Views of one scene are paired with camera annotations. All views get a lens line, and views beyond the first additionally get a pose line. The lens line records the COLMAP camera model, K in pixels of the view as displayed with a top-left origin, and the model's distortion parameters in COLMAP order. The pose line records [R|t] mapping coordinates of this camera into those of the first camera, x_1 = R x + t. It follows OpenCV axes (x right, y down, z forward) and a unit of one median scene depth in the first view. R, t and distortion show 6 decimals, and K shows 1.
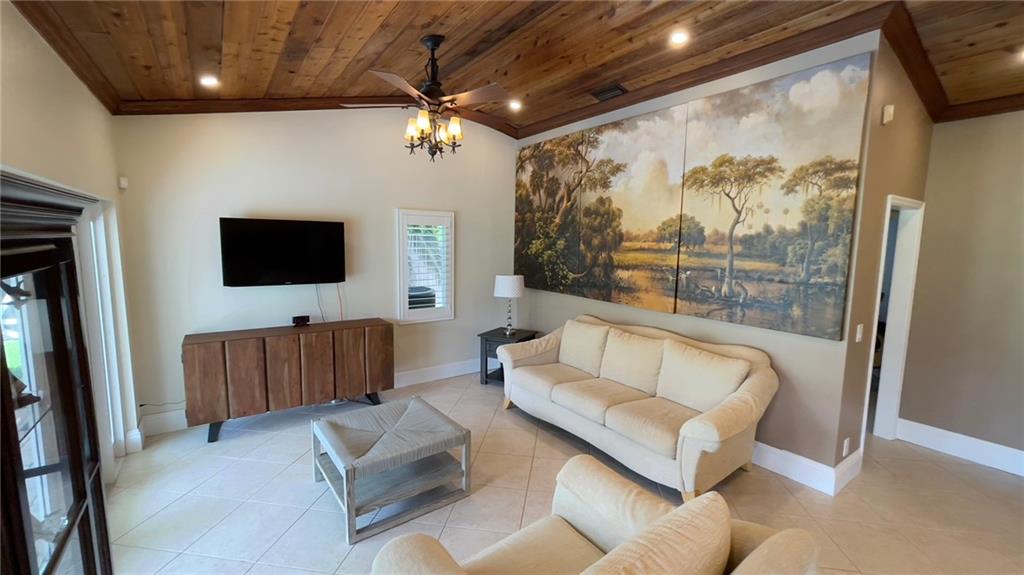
lens RADIAL K [[409.4, 0, 510.7], [0, 409.4, 289.2], [0, 0, 1]] dist [-0.009093, 0.001248]
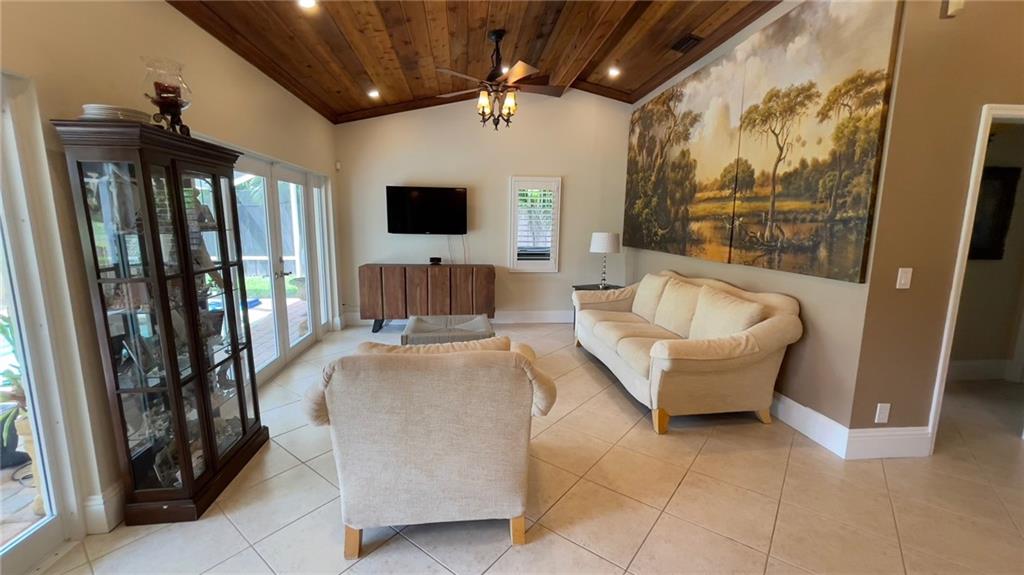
lens RADIAL K [[409.4, 0, 514.8], [0, 409.4, 285.6], [0, 0, 1]] dist [-0.009093, 0.001248]
pose [[0.876253, 0.065957, -0.477315, 0.462032], [-0.052263, 0.997753, 0.041929, 0.107717], [0.479008, -0.011794, 0.877731, -0.098566]]
